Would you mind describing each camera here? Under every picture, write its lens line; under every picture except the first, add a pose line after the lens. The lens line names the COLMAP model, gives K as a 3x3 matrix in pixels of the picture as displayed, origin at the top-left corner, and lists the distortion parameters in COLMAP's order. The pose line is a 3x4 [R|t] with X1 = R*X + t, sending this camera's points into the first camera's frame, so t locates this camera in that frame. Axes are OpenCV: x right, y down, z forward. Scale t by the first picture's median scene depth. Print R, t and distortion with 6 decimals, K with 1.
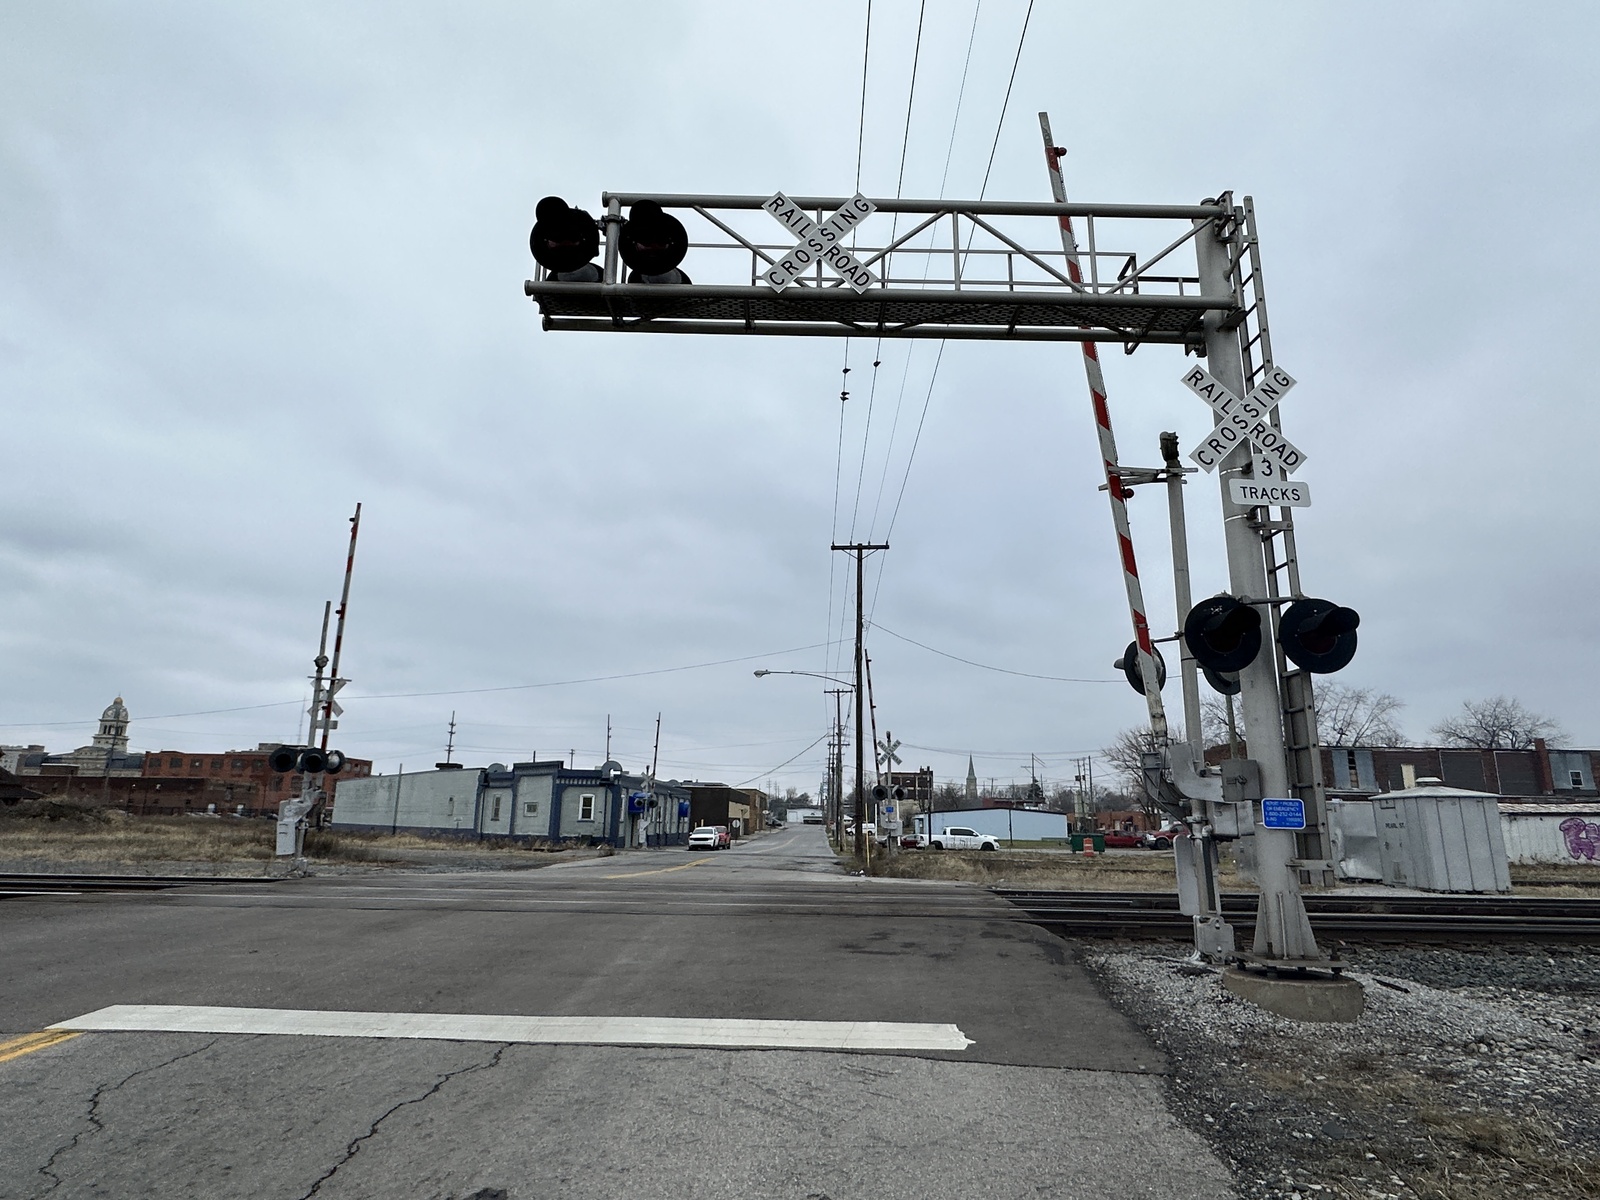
lens RADIAL K [[920.9, 0, 796.1], [0, 920.9, 598.1], [0, 0, 1]] dist [-0.002887, 0.000568]
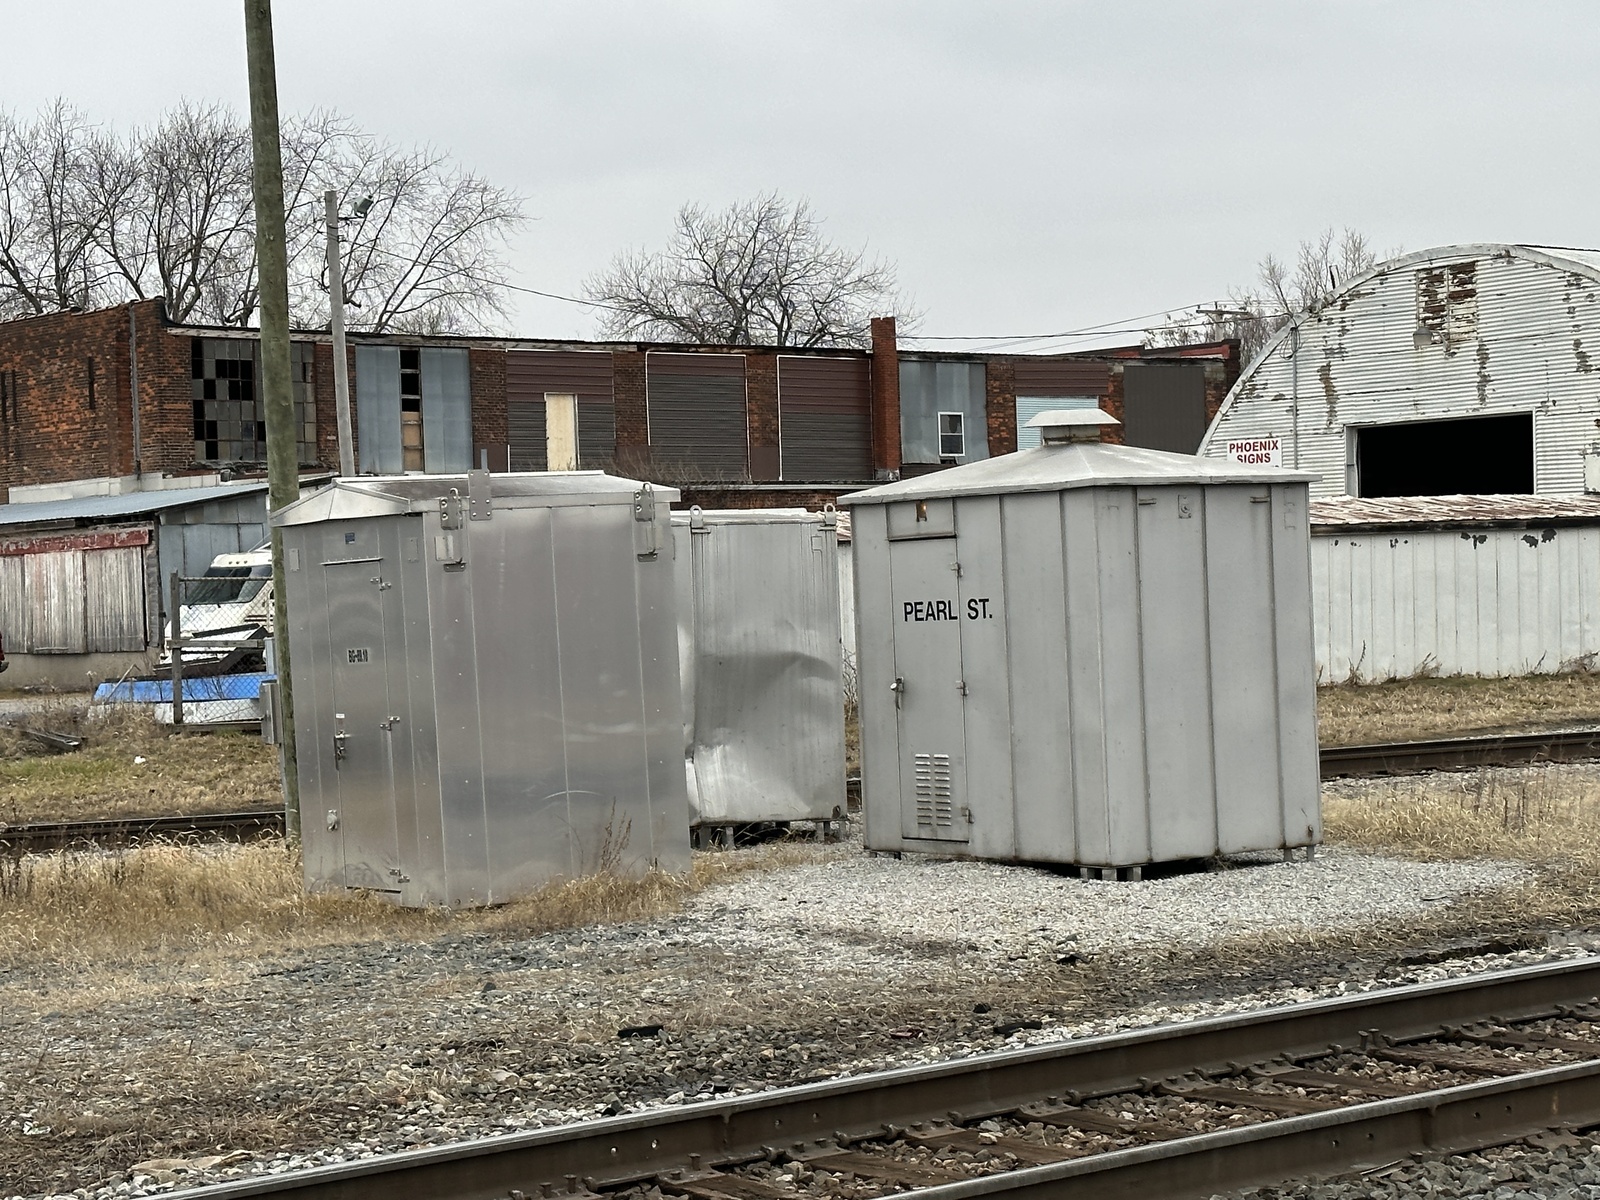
lens RADIAL K [[3121.2, 0, 792.6], [0, 3121.2, 607.8], [0, 0, 1]] dist [0.146030, 0.000000]
pose [[0.762847, -0.044971, 0.645013, 0.107418], [-0.110848, 0.973713, 0.198986, 0.096710], [-0.637006, -0.223294, 0.737810, 0.458332]]
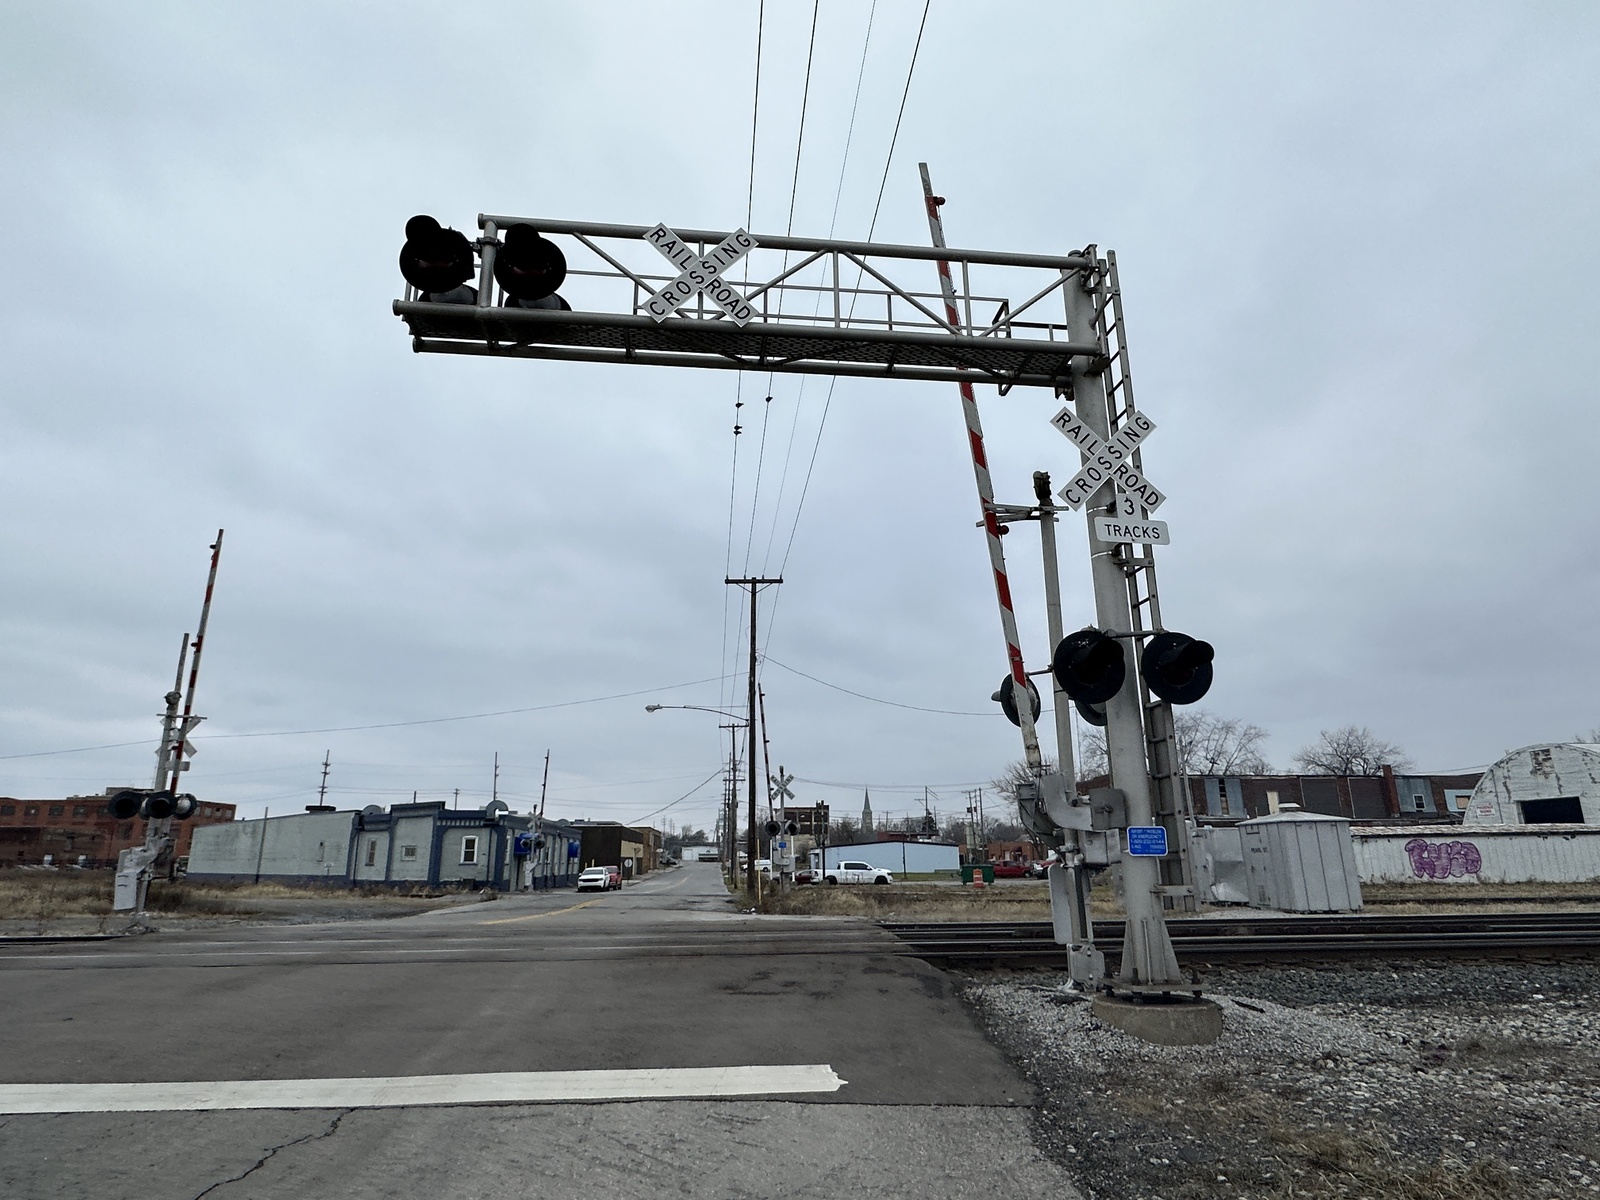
lens RADIAL K [[920.9, 0, 794.8], [0, 920.9, 597.0], [0, 0, 1]] dist [-0.002887, 0.000568]
pose [[0.993996, 0.007424, 0.109163, 0.006694], [-0.003231, 0.999252, -0.038540, 0.000661], [-0.109367, 0.037956, 0.993277, 0.002619]]
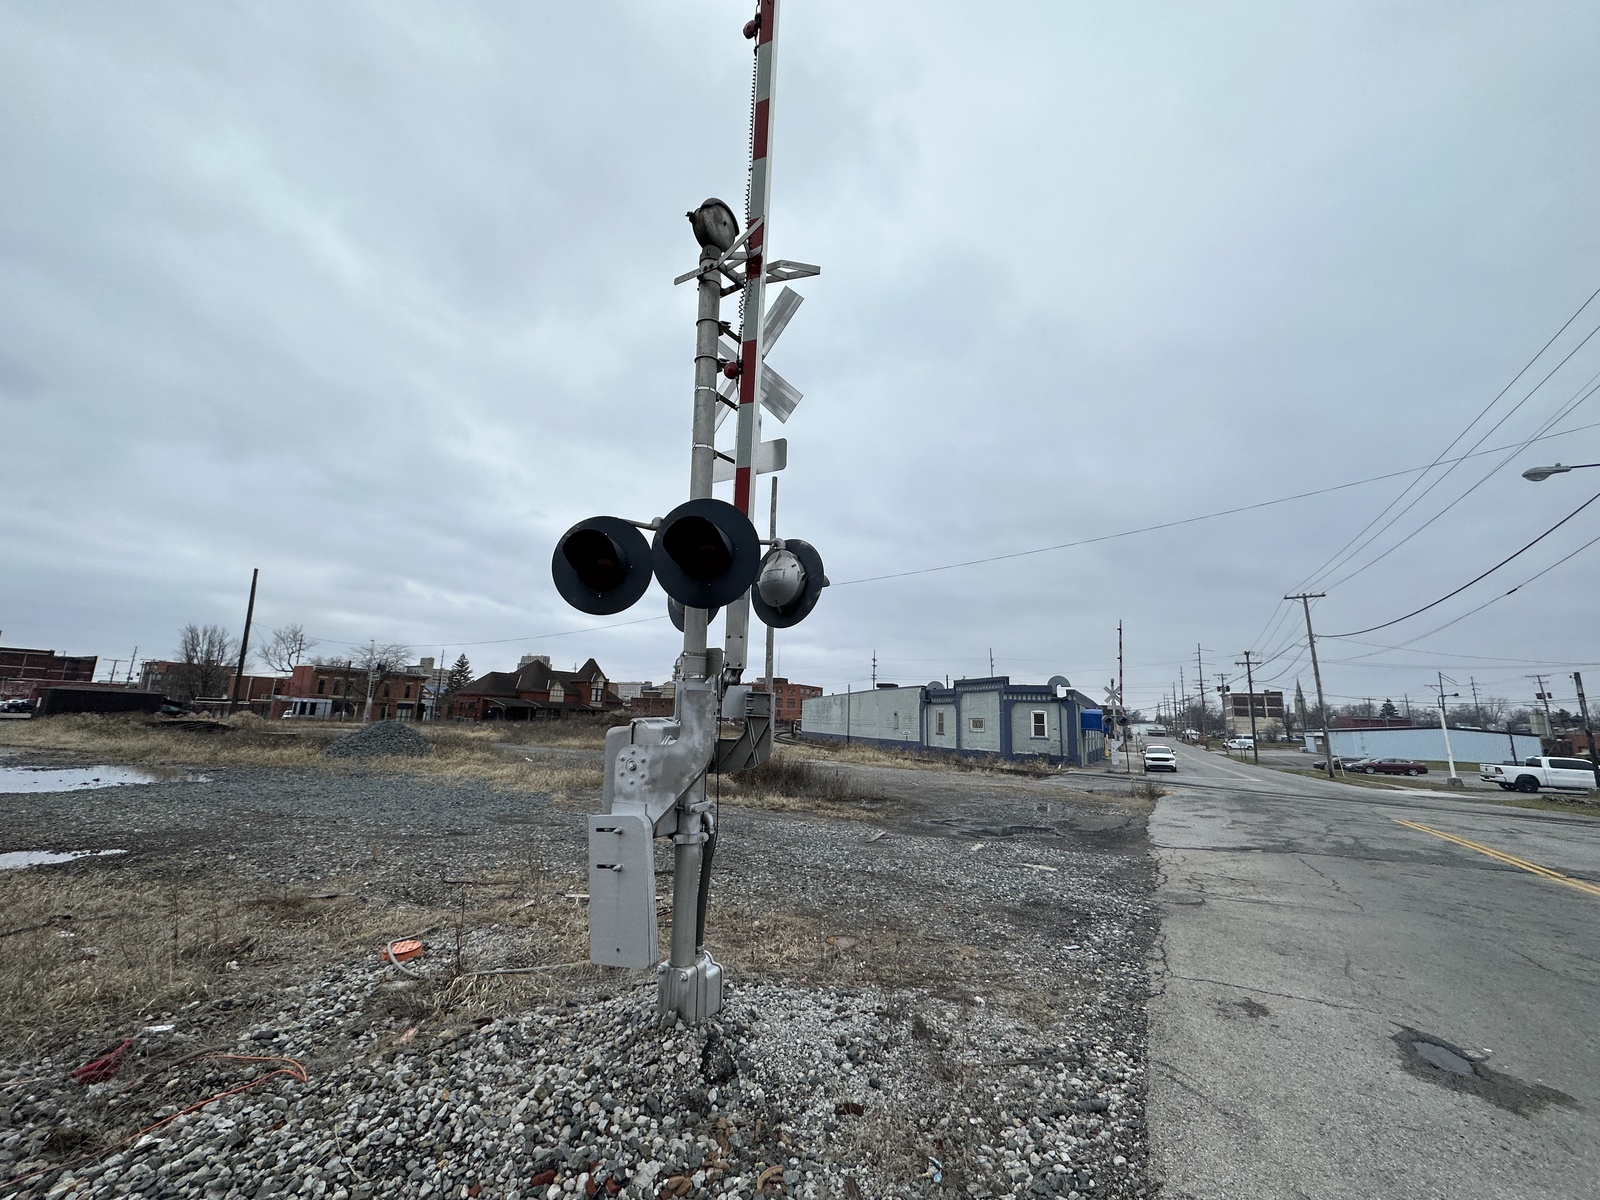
lens RADIAL K [[636.5, 0, 794.4], [0, 636.5, 603.8], [0, 0, 1]] dist [-0.007805, 0.001273]
pose [[0.892847, -0.067510, -0.445272, -0.381303], [0.086816, 0.995957, 0.023079, 0.164391], [0.441914, -0.059263, 0.895098, 0.762304]]
